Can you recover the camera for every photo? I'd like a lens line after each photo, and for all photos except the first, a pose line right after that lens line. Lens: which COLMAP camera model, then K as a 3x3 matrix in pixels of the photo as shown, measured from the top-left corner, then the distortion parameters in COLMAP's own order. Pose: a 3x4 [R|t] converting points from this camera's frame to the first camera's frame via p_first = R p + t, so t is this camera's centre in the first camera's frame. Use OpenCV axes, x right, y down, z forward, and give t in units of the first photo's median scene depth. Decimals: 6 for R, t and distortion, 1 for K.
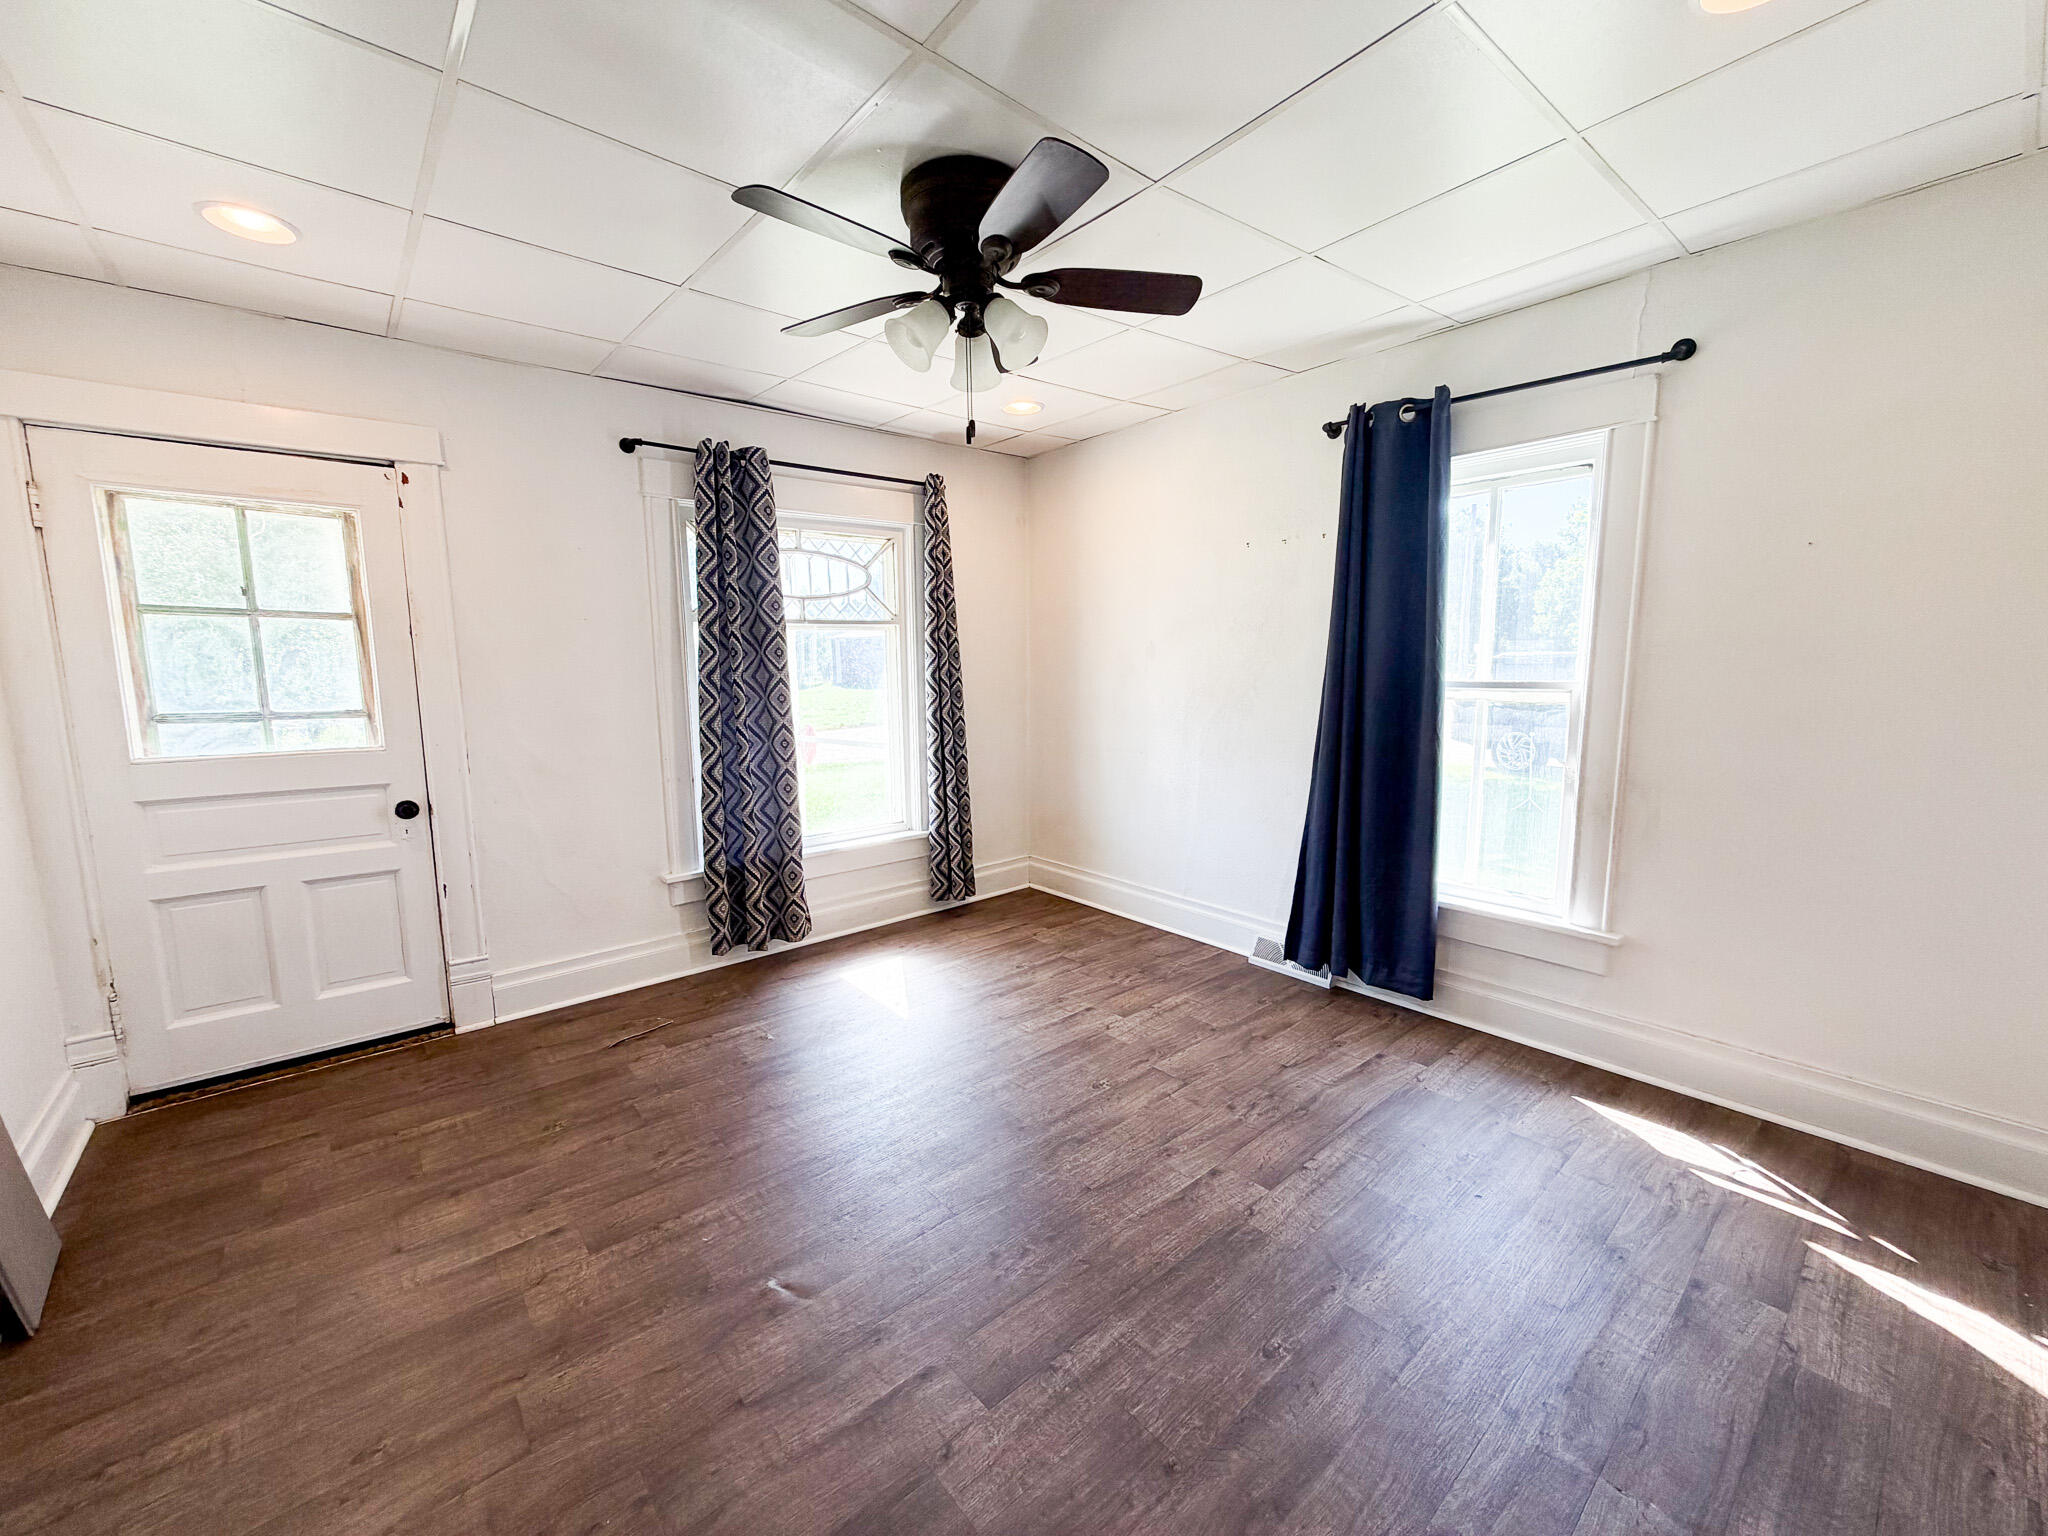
lens RADIAL K [[816.2, 0, 1023.1], [0, 816.2, 740.7], [0, 0, 1]] dist [-0.002162, 0.000345]
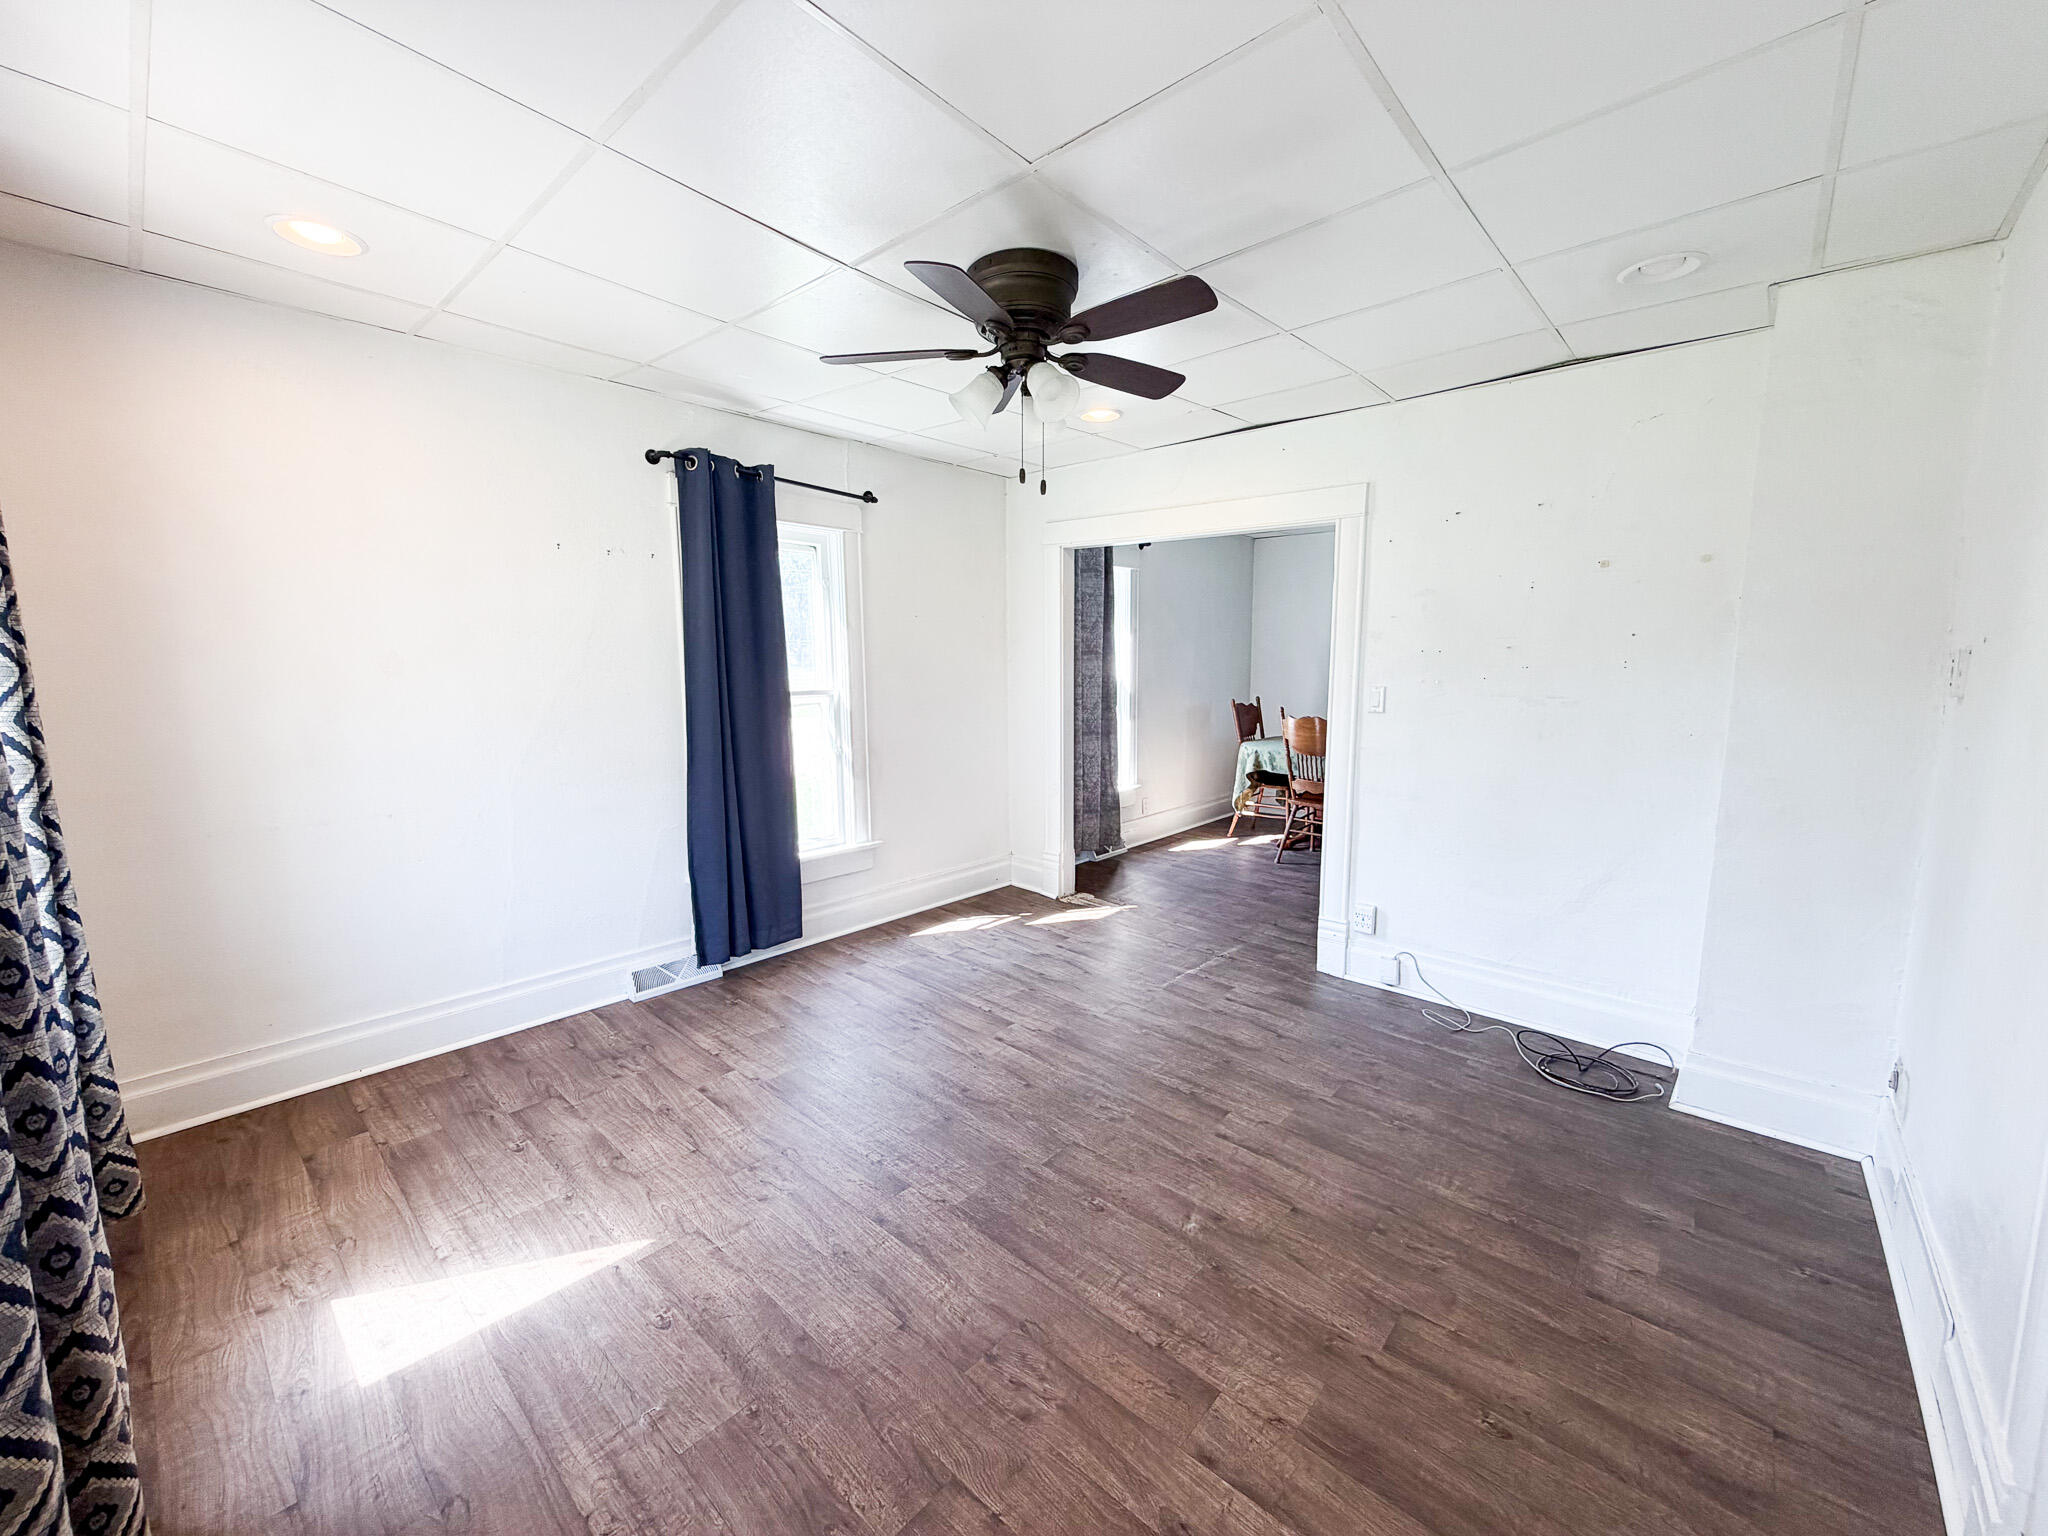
lens RADIAL K [[816.2, 0, 988.6], [0, 816.2, 766.7], [0, 0, 1]] dist [-0.002162, 0.000345]
pose [[-0.107615, -0.115383, 0.987474, -0.906857], [0.105166, 0.986349, 0.126713, -0.098962], [-0.988615, 0.117485, -0.094012, 0.891811]]
